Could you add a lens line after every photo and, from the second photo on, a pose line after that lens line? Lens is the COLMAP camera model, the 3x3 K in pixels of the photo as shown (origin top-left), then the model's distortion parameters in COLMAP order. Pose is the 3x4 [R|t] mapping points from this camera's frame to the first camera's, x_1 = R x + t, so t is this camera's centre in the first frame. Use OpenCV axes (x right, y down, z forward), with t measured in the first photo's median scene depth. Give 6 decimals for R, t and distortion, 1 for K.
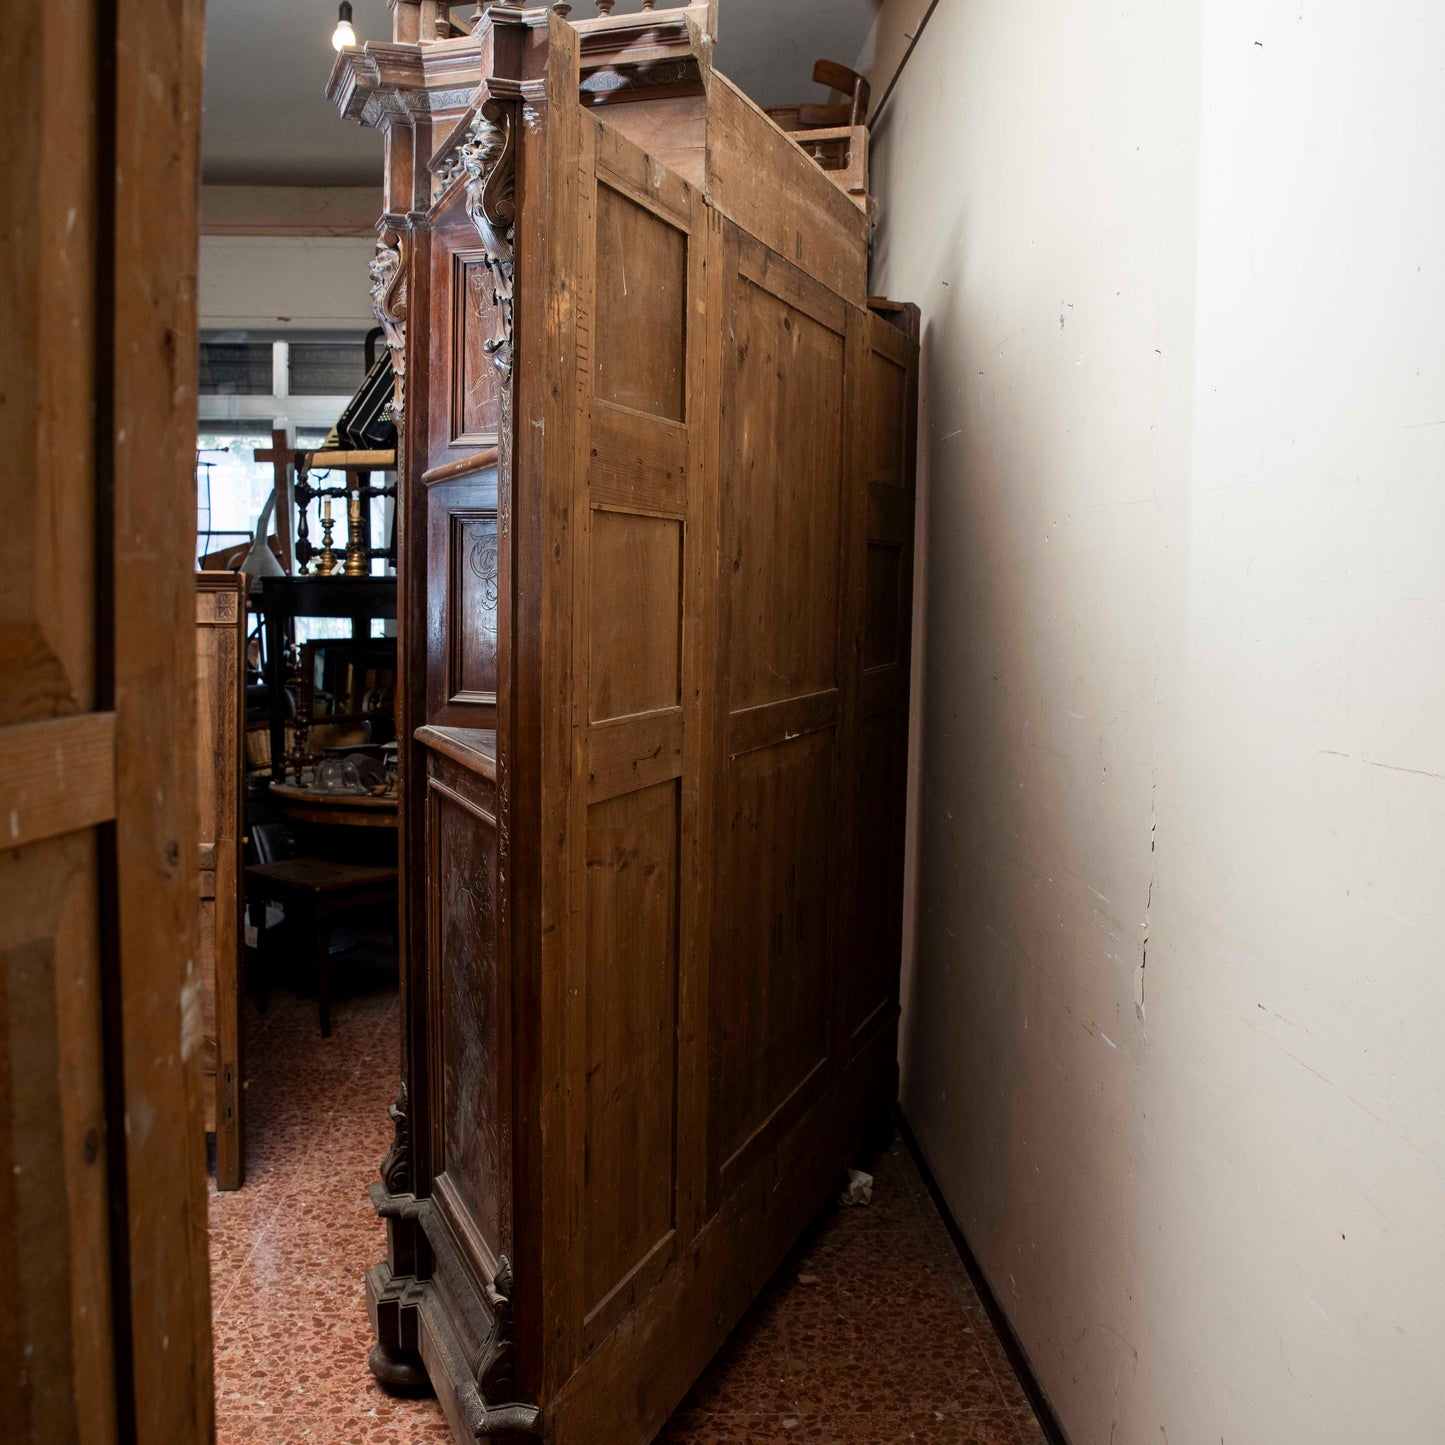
lens RADIAL K [[1631.3, 0, 722.5], [0, 1631.3, 722.5], [0, 0, 1]] dist [-0.110471, 0.088511]
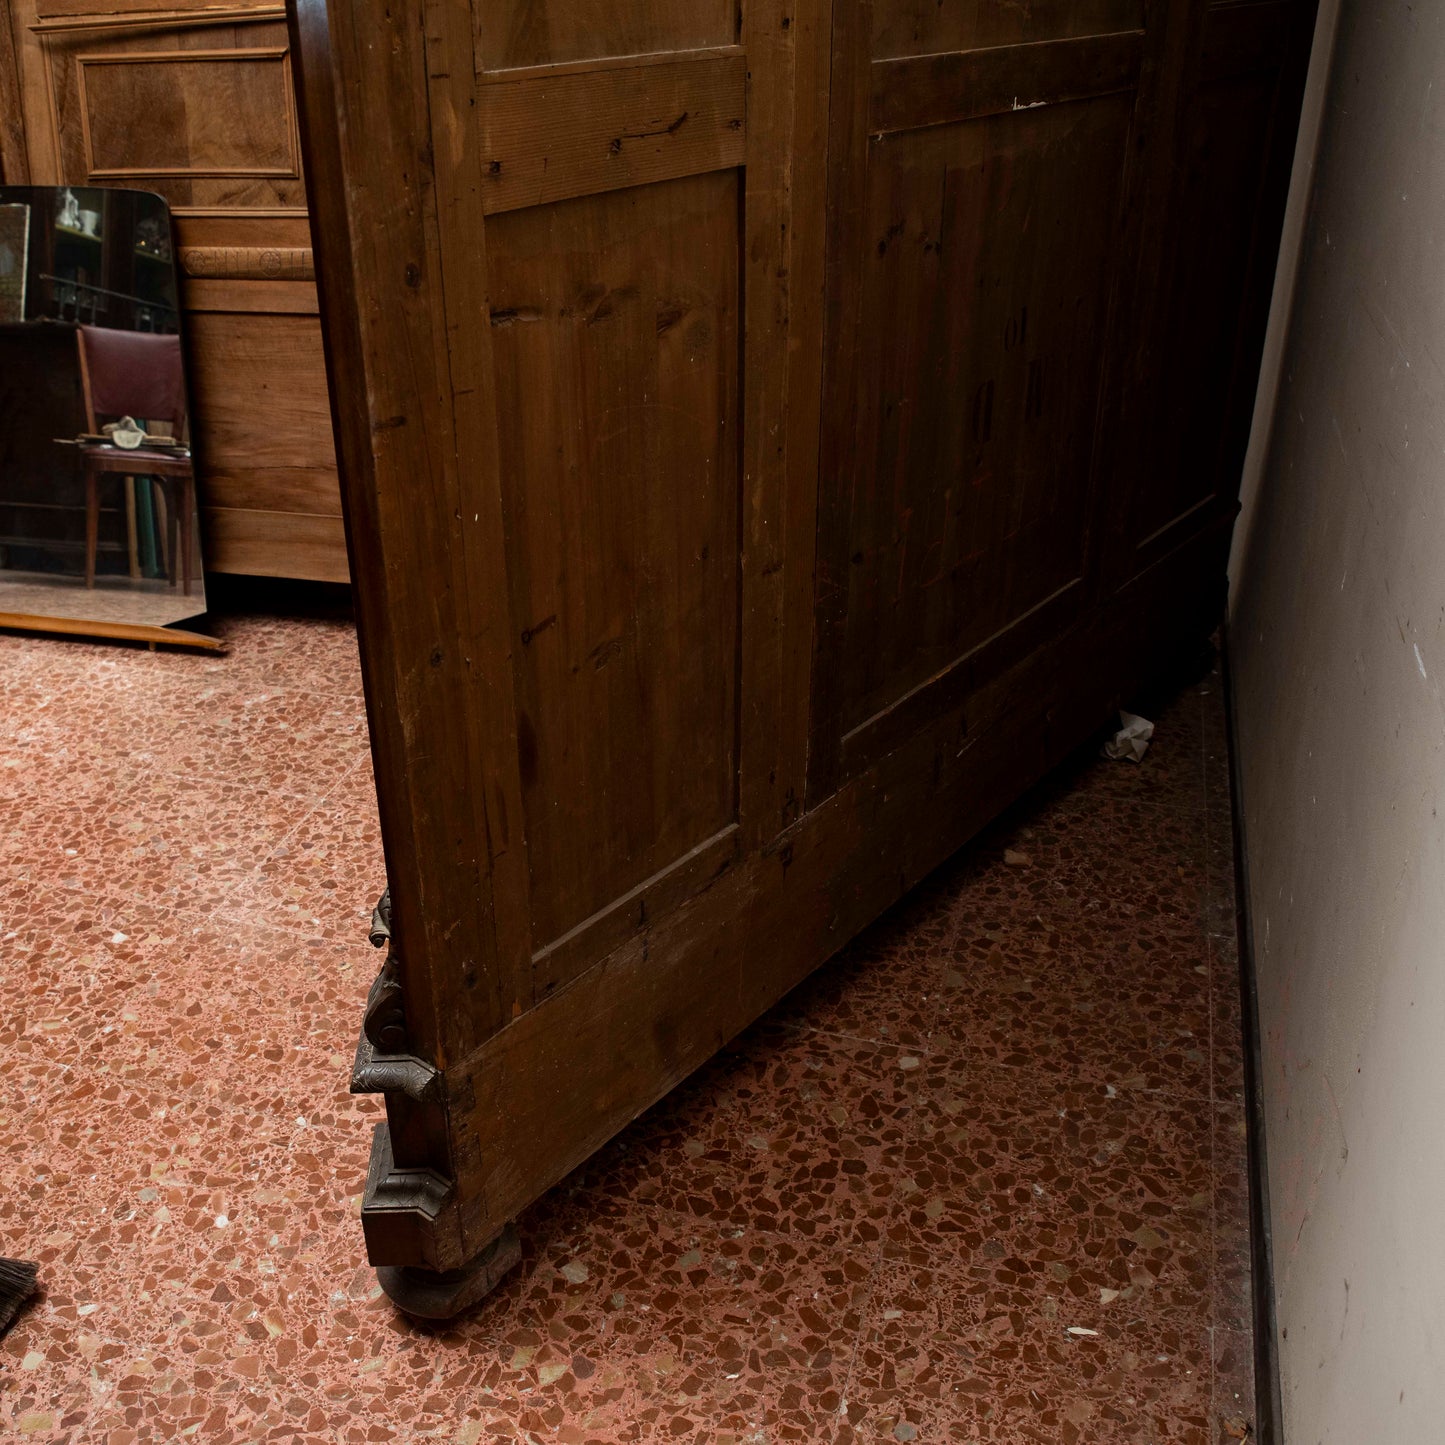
lens RADIAL K [[1467.1, 0, 722.5], [0, 1467.1, 722.5], [0, 0, 1]] dist [-0.110428, 0.047762]
pose [[0.929886, 0.140497, -0.339961, 0.173233], [0.003434, 0.920830, 0.389949, 0.012983], [0.367833, -0.363775, 0.855784, 0.425138]]
